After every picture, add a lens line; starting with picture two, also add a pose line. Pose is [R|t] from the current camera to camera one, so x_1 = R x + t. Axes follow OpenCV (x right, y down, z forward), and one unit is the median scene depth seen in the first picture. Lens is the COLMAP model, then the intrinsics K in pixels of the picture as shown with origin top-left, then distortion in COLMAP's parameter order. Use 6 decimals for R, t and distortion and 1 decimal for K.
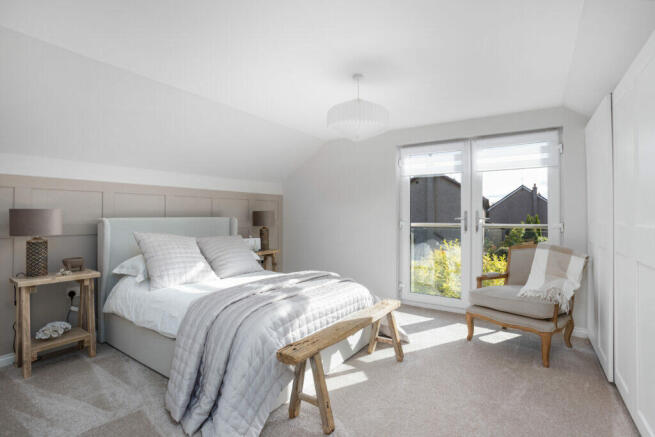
lens RADIAL K [[309.6, 0, 327.5], [0, 309.6, 218.5], [0, 0, 1]] dist [0.000320, 0.000062]
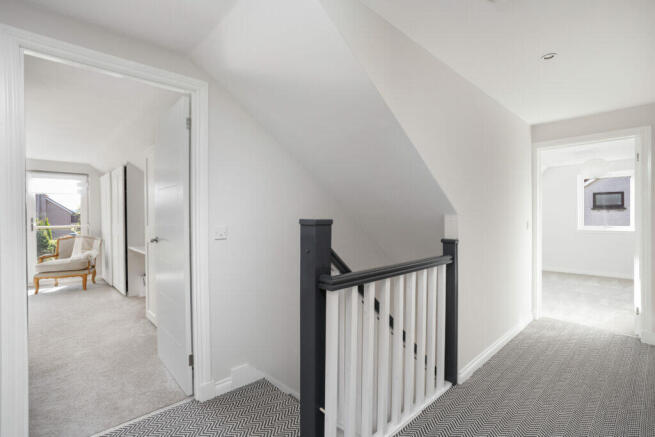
lens RADIAL K [[309.6, 0, 327.5], [0, 309.6, 218.5], [0, 0, 1]] dist [0.000320, 0.000062]
pose [[0.229024, -0.003080, 0.973416, -0.786232], [0.010058, 0.999949, 0.000797, -0.004887], [-0.973369, 0.009608, 0.229043, -0.895430]]
